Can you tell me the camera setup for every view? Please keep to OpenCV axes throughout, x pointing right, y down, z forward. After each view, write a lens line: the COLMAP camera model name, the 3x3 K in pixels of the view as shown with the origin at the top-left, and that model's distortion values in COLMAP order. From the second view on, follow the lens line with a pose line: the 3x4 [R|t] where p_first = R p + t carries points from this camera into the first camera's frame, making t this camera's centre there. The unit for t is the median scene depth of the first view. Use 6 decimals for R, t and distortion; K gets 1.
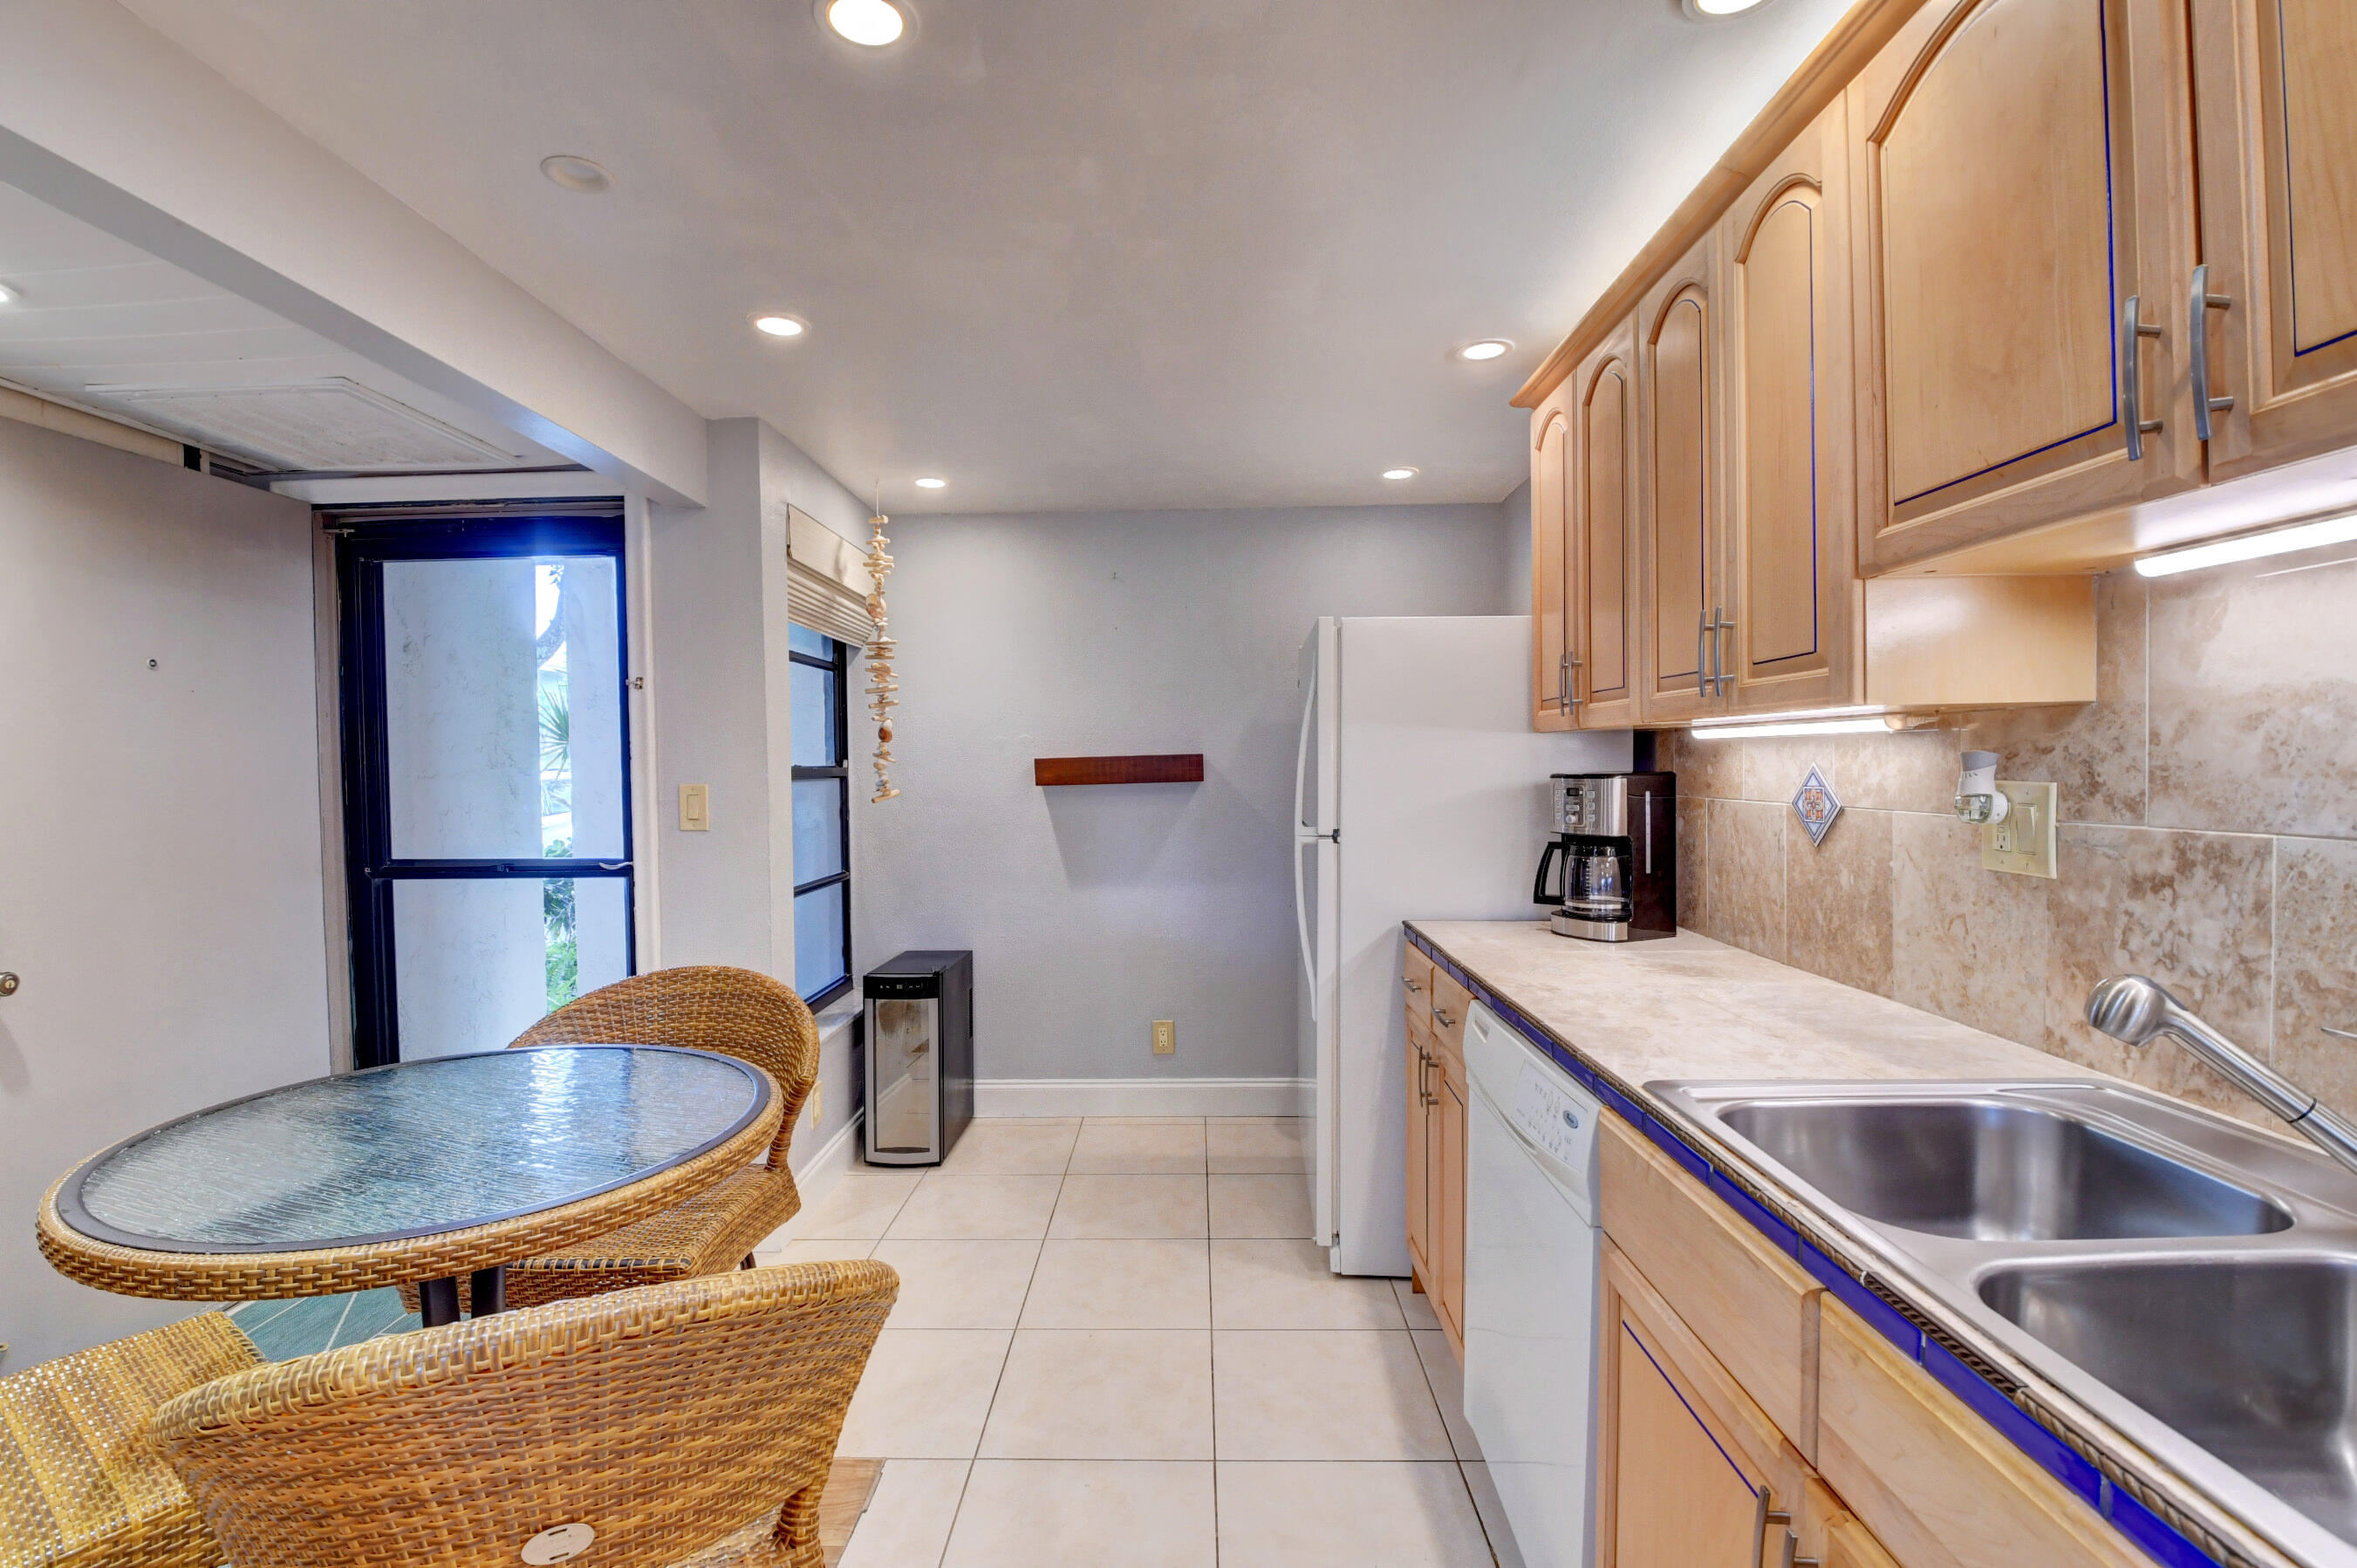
lens RADIAL K [[1038.6, 0, 1170.9], [0, 1038.6, 783.6], [0, 0, 1]] dist [0.012941, -0.023800]
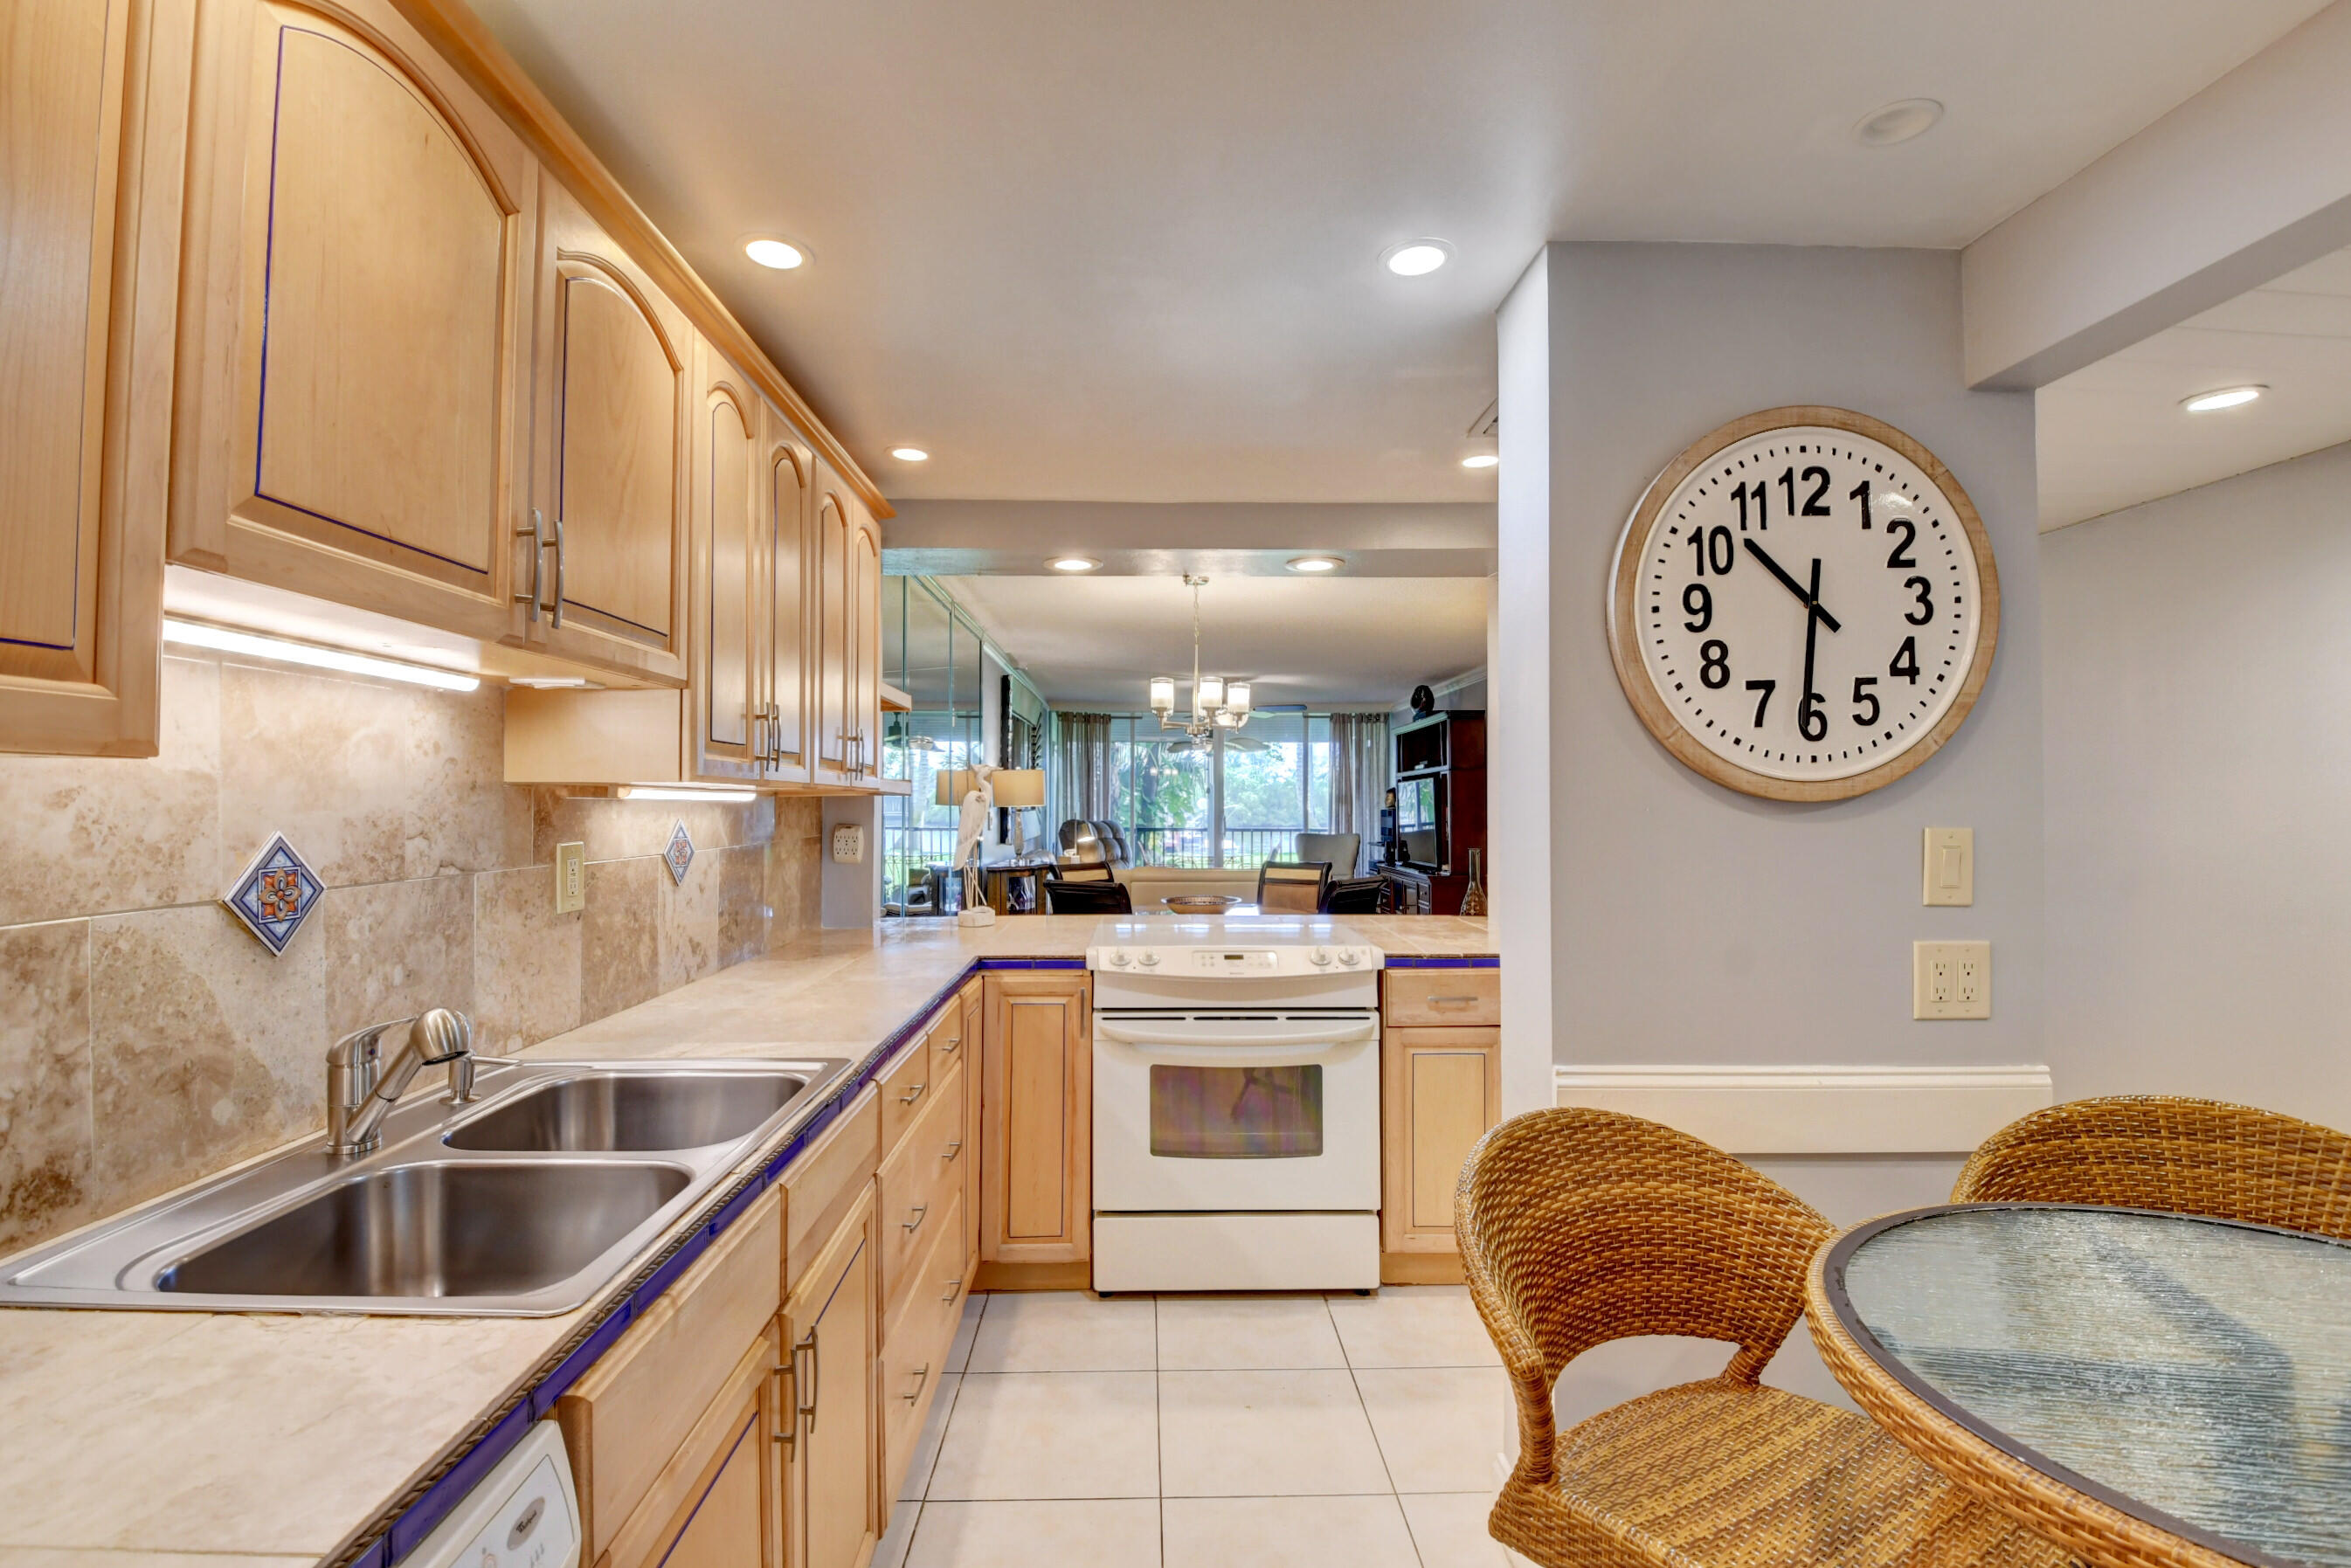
lens RADIAL K [[1018.4, 0, 1147.2], [0, 1018.4, 786.5], [0, 0, 1]] dist [0.001196, -0.025175]
pose [[-0.999305, 0.008641, -0.036267, 0.041969], [0.008507, 0.999956, 0.003855, -0.025576], [0.036299, 0.003544, -0.999335, 0.740789]]
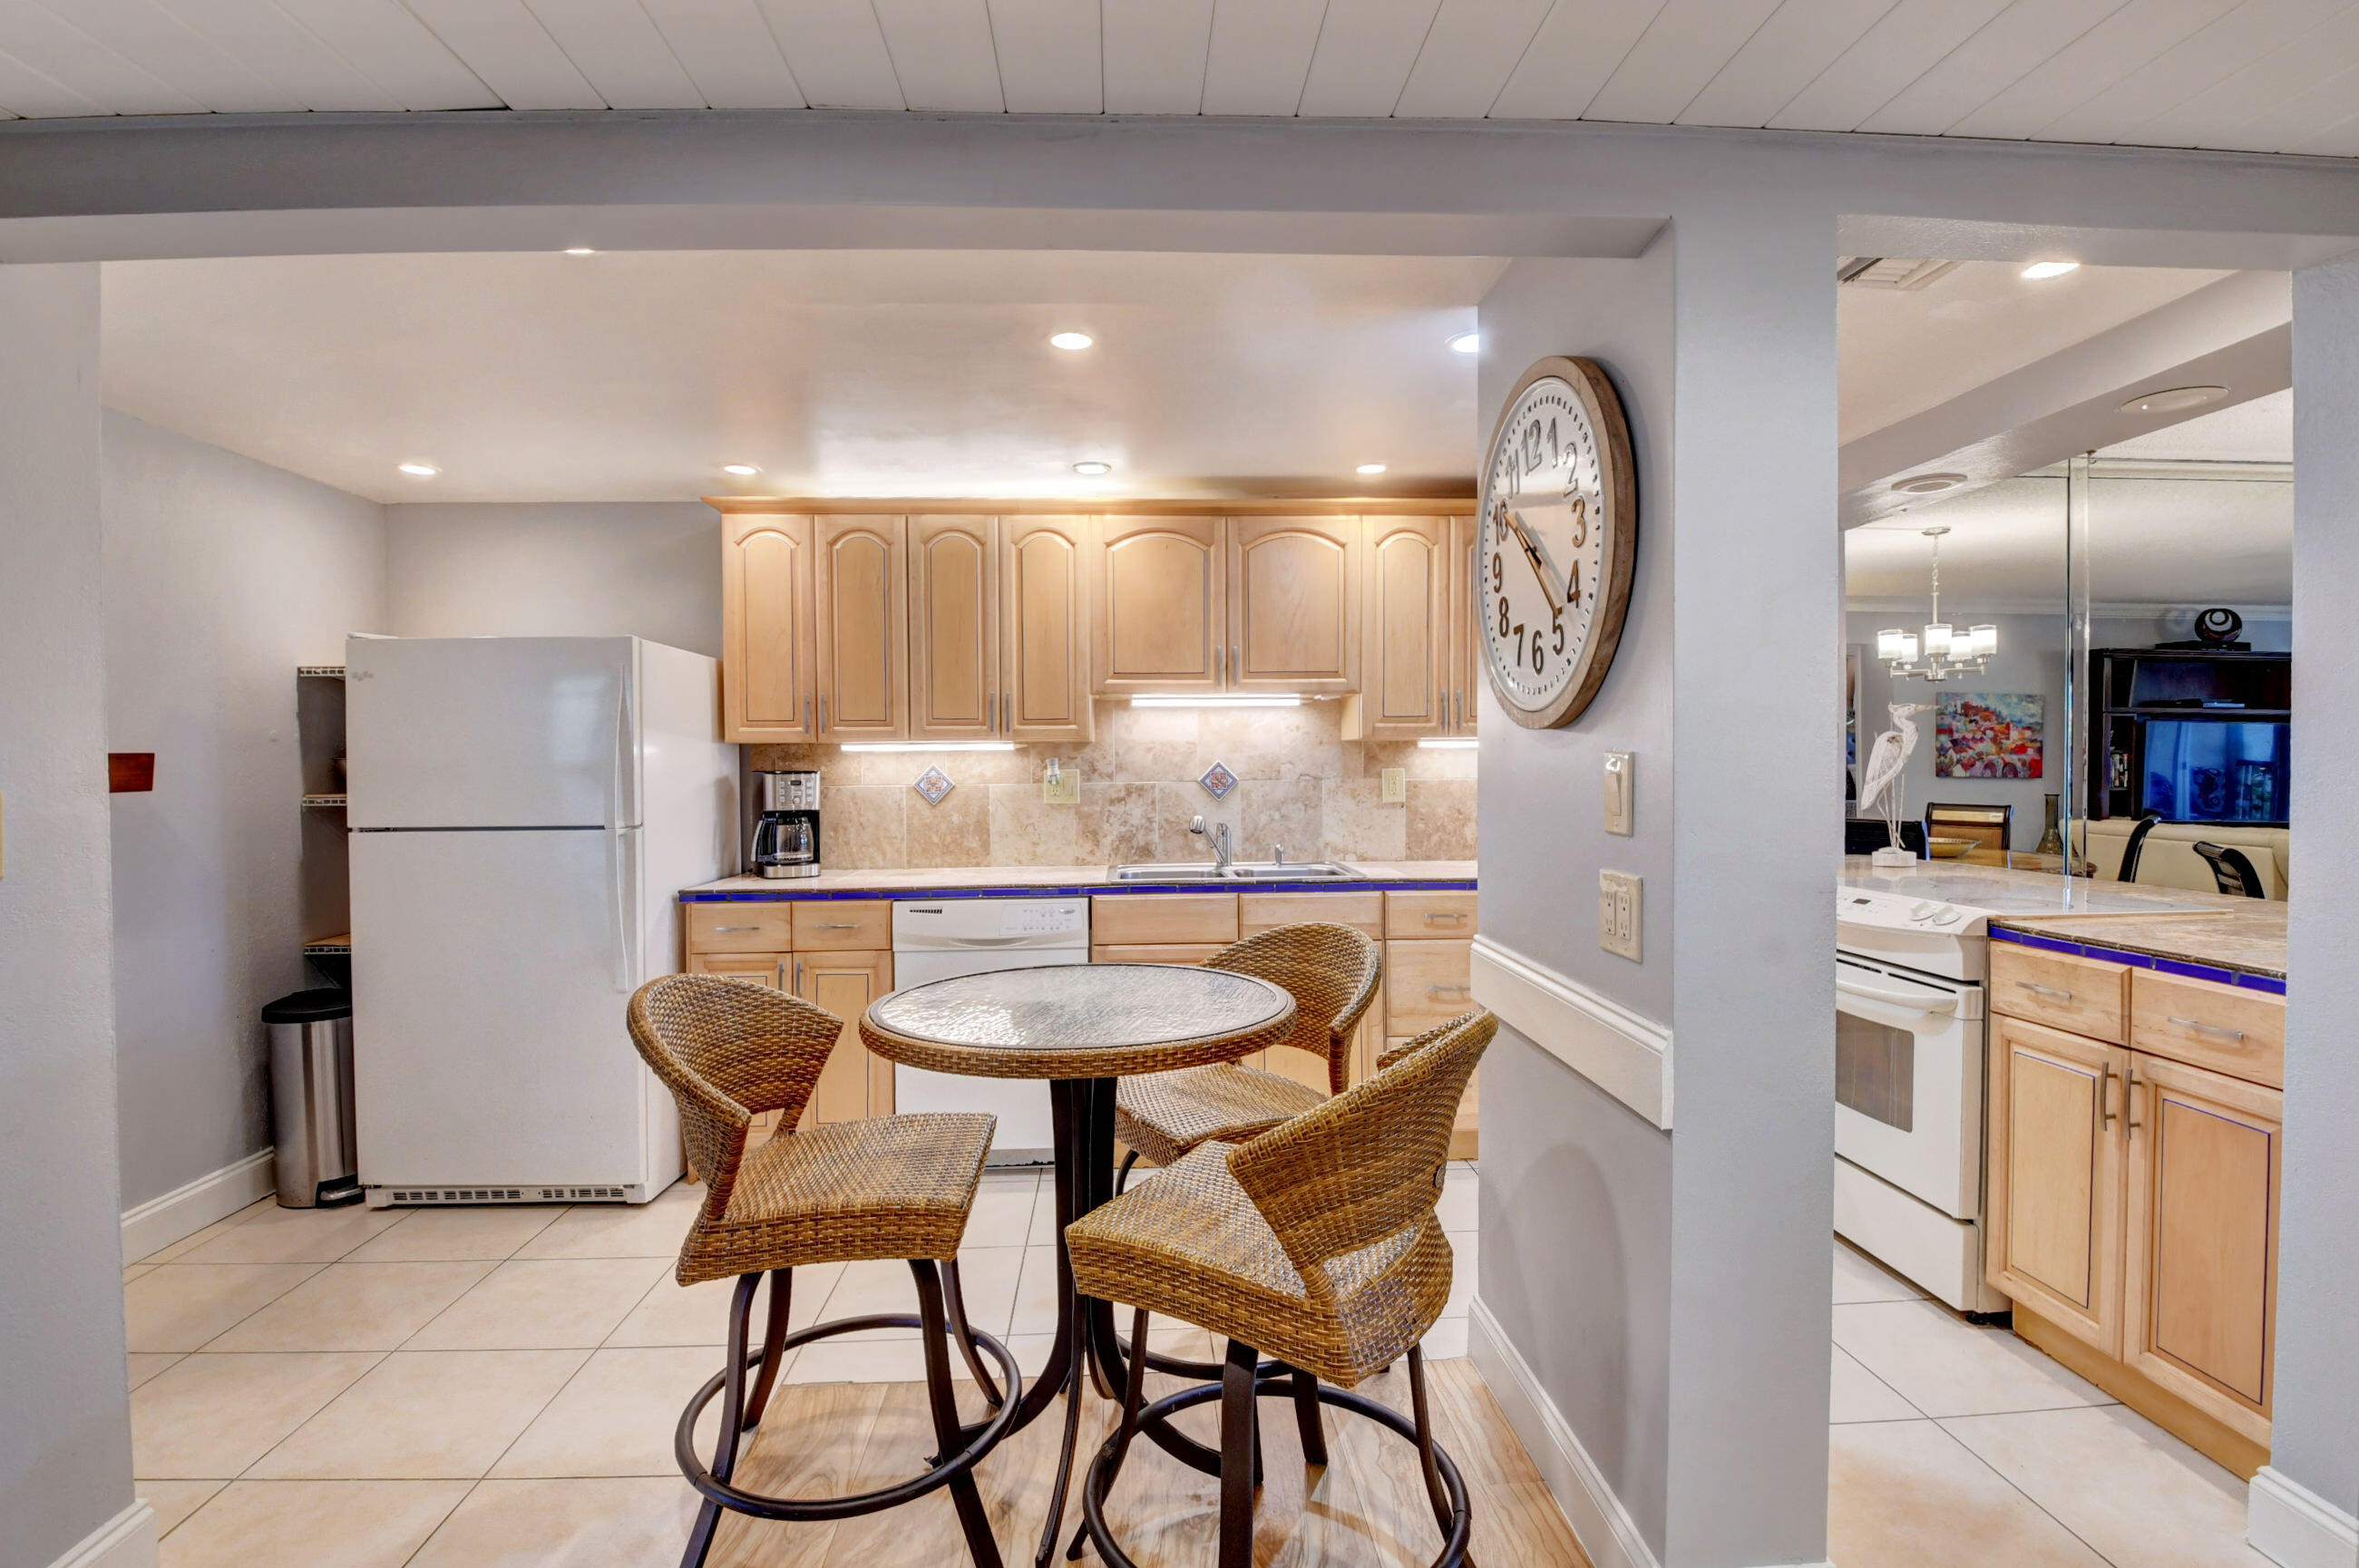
lens RADIAL K [[1065.6, 0, 1195.2], [0, 1065.6, 777.2], [0, 0, 1]] dist [-0.030327, 0.000030]
pose [[-0.098244, 0.001128, 0.995162, -0.998772], [0.028772, 0.999585, 0.001708, 0.011755], [-0.994746, 0.028801, -0.098235, 0.463065]]
